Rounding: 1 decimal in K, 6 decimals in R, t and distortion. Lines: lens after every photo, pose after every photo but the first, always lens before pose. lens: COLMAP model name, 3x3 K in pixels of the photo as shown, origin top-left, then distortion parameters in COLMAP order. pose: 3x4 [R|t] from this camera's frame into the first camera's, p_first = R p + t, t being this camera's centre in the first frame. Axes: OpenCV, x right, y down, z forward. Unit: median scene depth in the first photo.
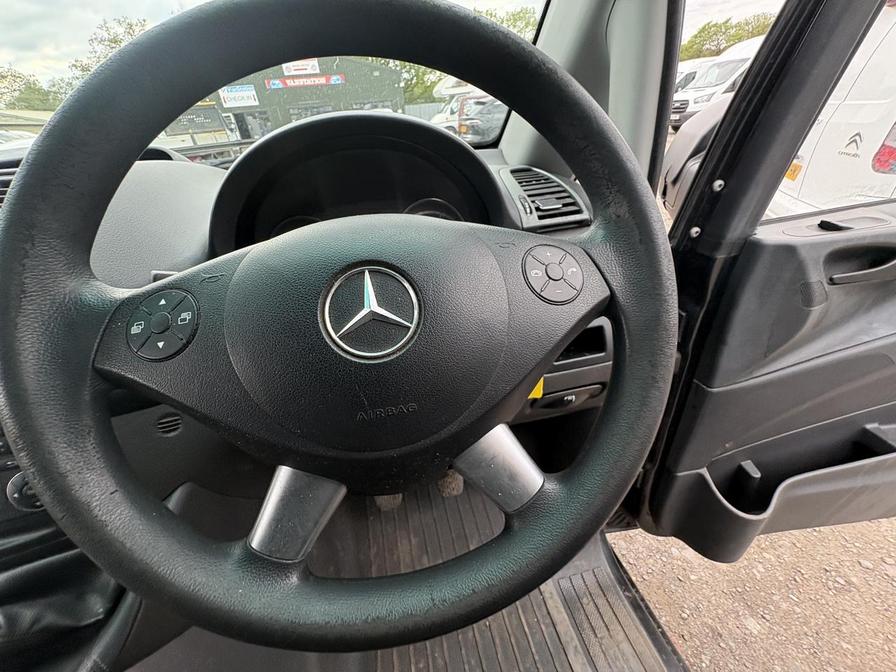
lens RADIAL K [[355.5, 0, 449.8], [0, 355.5, 336.3], [0, 0, 1]] dist [-0.003158, 0.001148]
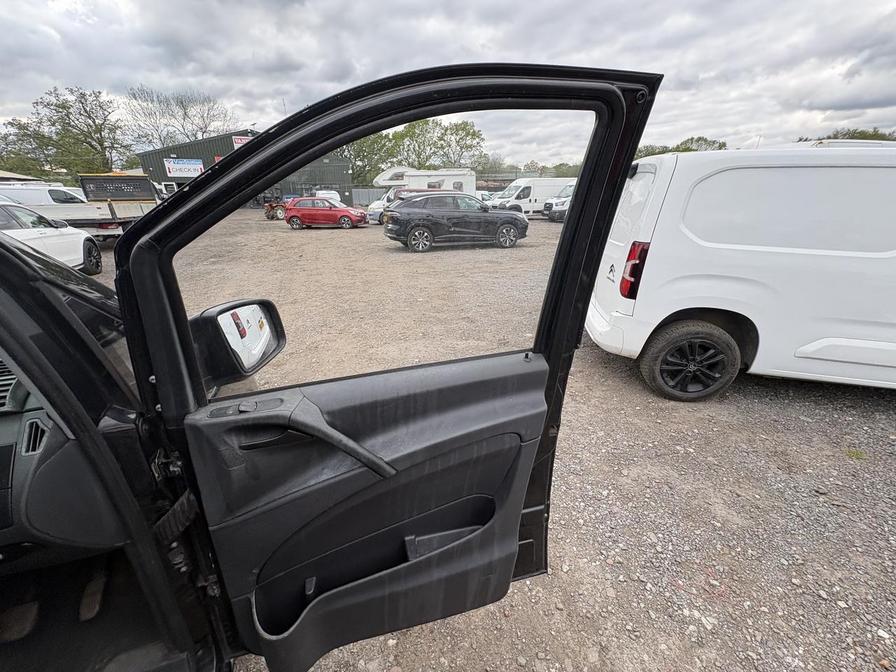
lens RADIAL K [[355.5, 0, 449.5], [0, 355.5, 335.3], [0, 0, 1]] dist [-0.003158, 0.001148]
pose [[0.990384, 0.027393, 0.135605, 0.787945], [-0.001015, 0.981612, -0.190883, -0.145890], [-0.138341, 0.188910, 0.972201, -0.263752]]
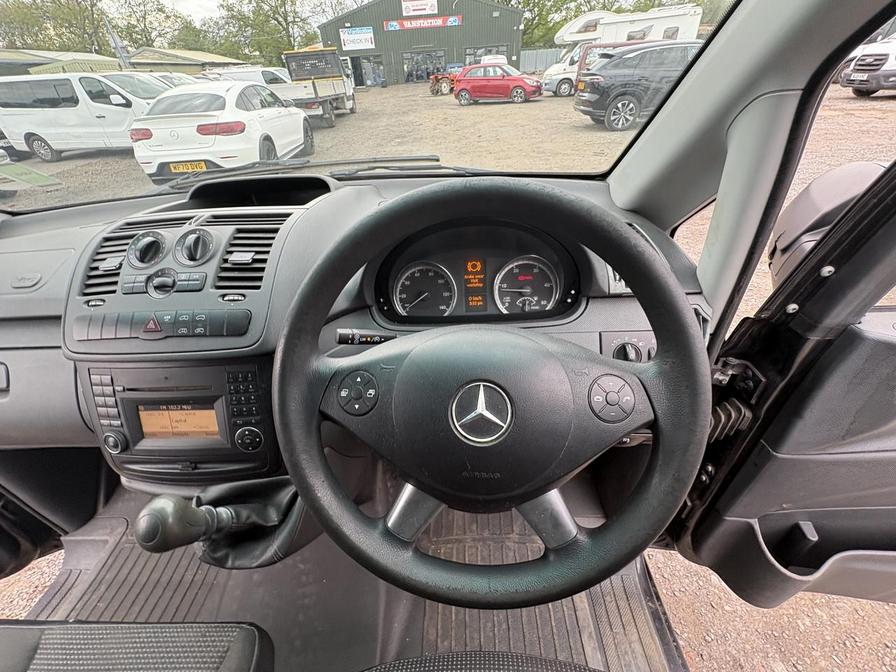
lens RADIAL K [[355.5, 0, 451.9], [0, 355.5, 336.2], [0, 0, 1]] dist [-0.003158, 0.001148]
pose [[0.967433, 0.169420, -0.188068, -0.019620], [-0.148770, 0.981679, 0.119057, -0.102871], [0.204793, -0.087201, 0.974913, -0.096696]]
